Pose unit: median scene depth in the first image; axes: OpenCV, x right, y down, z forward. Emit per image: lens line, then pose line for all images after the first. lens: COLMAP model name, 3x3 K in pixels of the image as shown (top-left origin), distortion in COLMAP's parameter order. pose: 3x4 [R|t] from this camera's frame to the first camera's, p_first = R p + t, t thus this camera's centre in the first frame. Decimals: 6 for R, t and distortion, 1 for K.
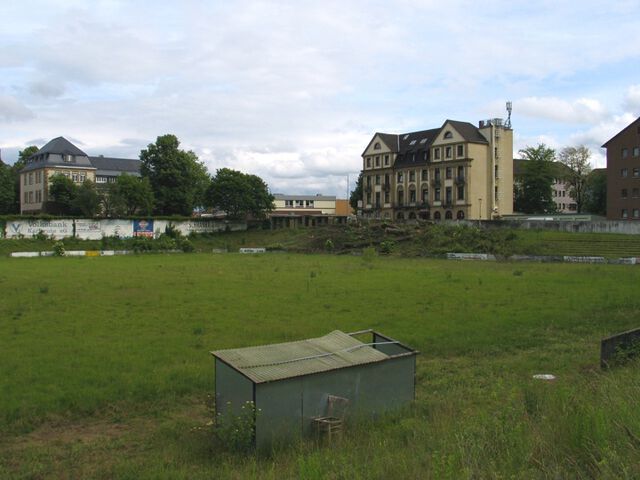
lens RADIAL K [[656.3, 0, 335.4], [0, 656.3, 237.5], [0, 0, 1]] dist [-0.117972, 0.000000]
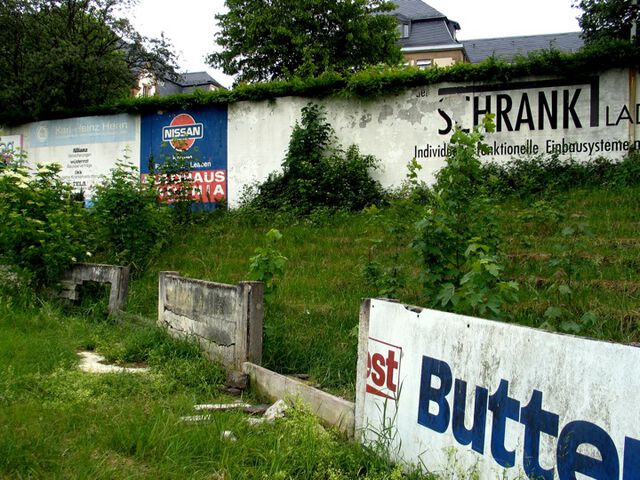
lens RADIAL K [[656.3, 0, 316.8], [0, 656.3, 235.7], [0, 0, 1]] dist [-0.117972, 0.000000]
pose [[0.437648, -0.009894, -0.899092, -0.097687], [-0.042079, 0.998618, -0.031472, 0.012554], [0.898161, 0.051606, 0.436627, 0.854992]]
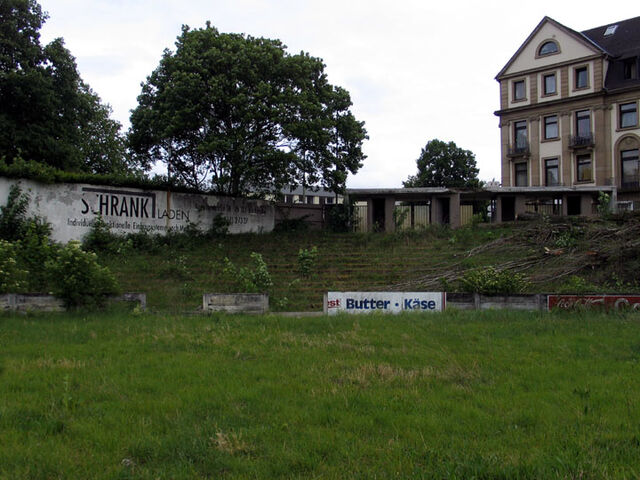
lens RADIAL K [[724.4, 0, 322.7], [0, 724.4, 240.2], [0, 0, 1]] dist [-0.056957, 0.000000]
pose [[0.990153, 0.009286, 0.139678, -0.158569], [-0.000006, 0.997800, -0.066296, 0.013575], [-0.139986, 0.065643, 0.987975, 0.659056]]
